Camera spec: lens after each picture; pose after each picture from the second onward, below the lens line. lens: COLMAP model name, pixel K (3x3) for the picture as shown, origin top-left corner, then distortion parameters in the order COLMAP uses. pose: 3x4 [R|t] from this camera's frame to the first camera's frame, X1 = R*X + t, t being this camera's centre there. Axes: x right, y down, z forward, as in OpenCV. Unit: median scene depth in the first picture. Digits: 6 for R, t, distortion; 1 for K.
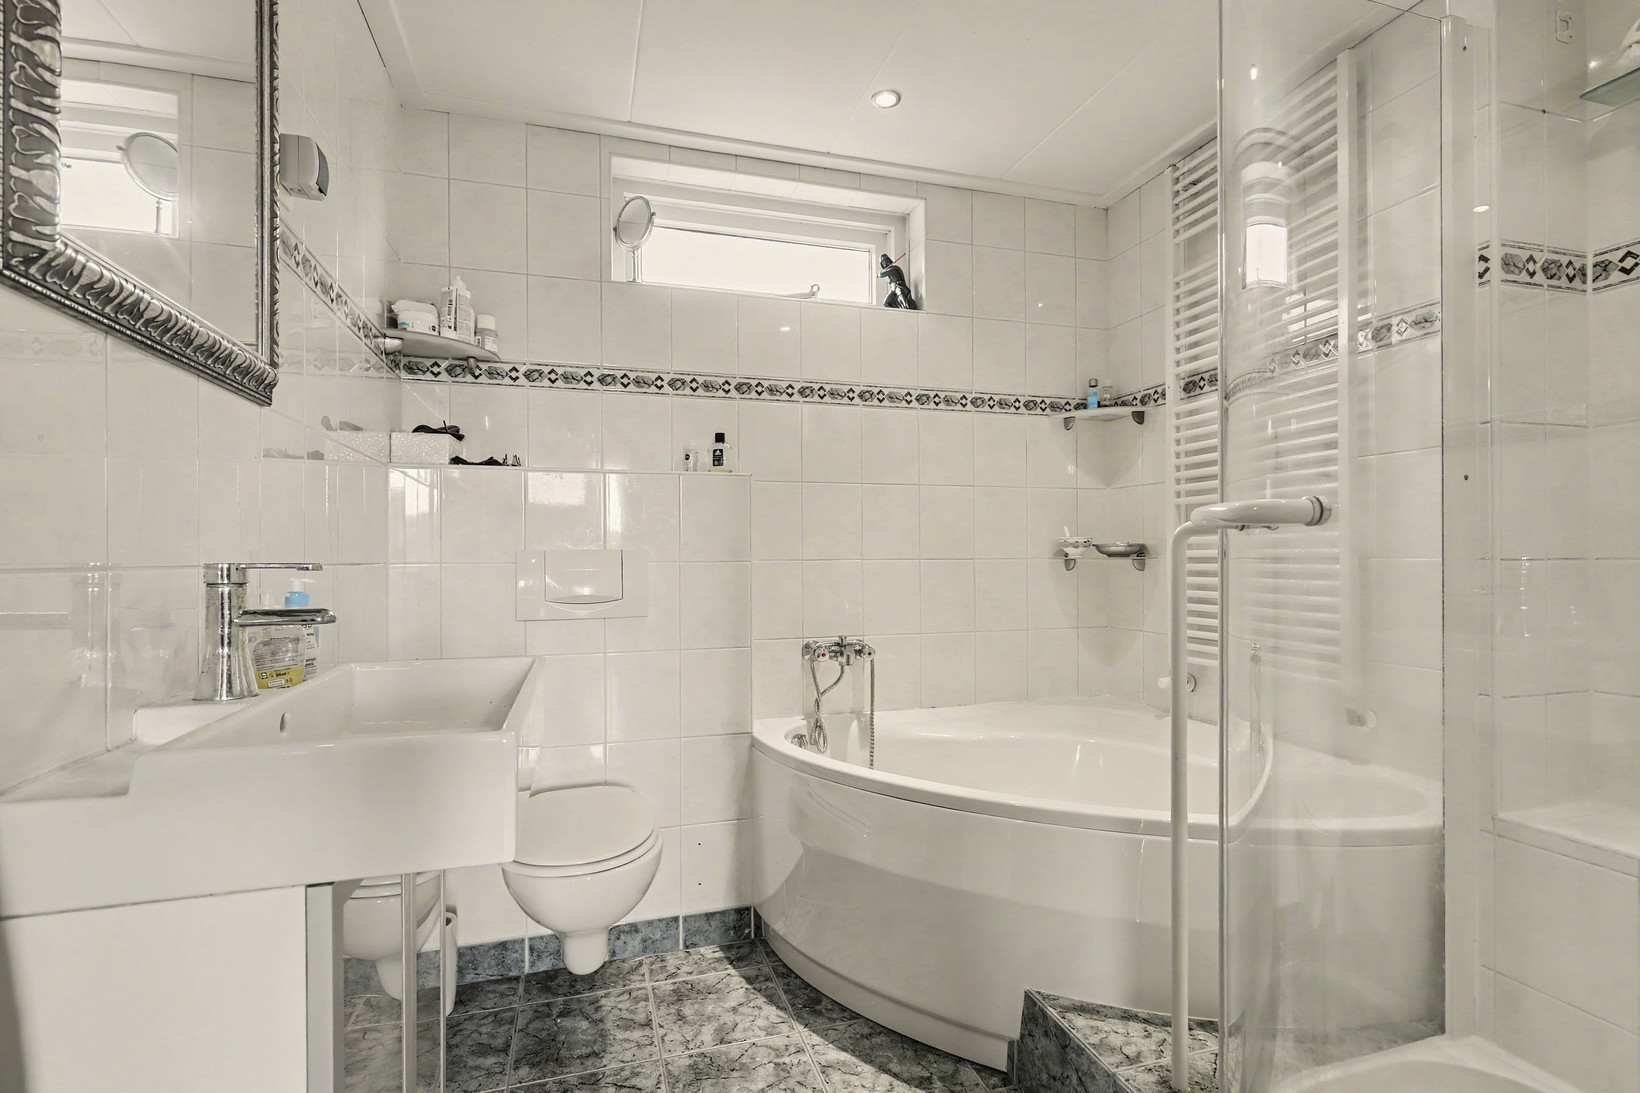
lens RADIAL K [[794.0, 0, 822.2], [0, 794.0, 552.5], [0, 0, 1]] dist [-0.001994, -0.000066]
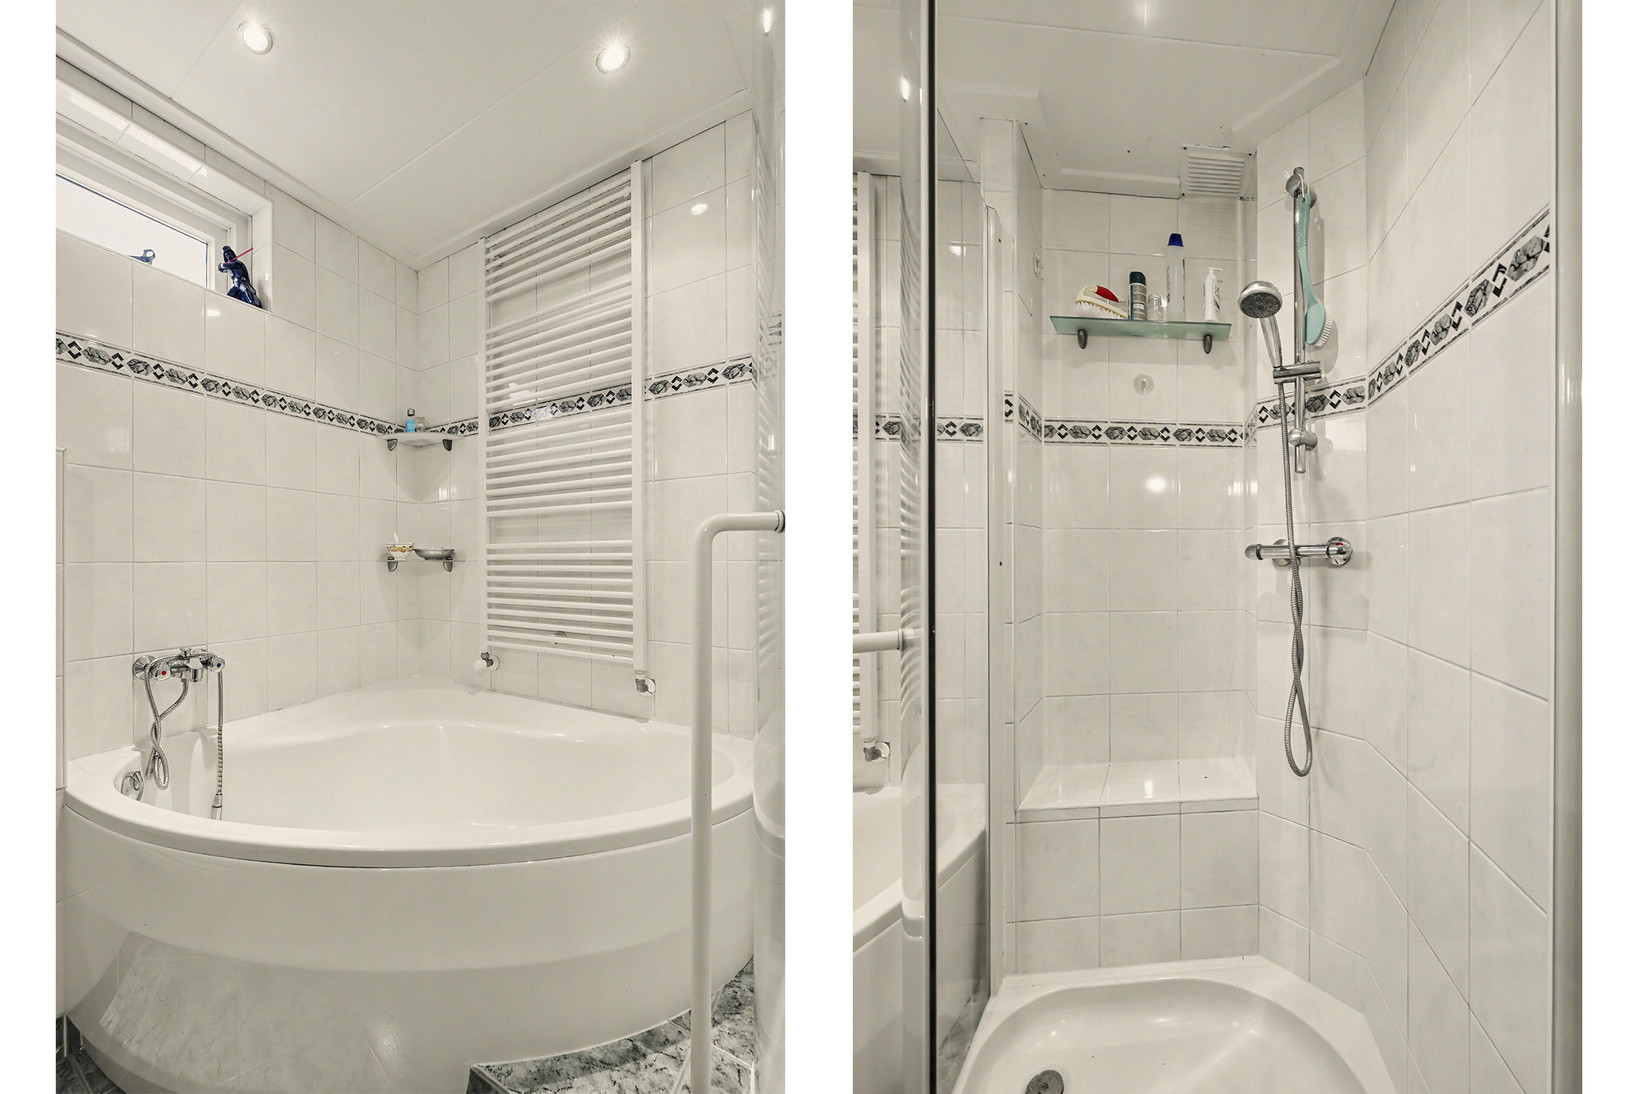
lens RADIAL K [[992.1, 0, 819.5], [0, 992.1, 551.8], [0, 0, 1]] dist [-0.005877, -0.003239]
pose [[0.849974, 0.004978, 0.526801, 0.072385], [-0.005517, 0.999985, -0.000547, -0.007928], [-0.526795, -0.002442, 0.849989, -0.498021]]
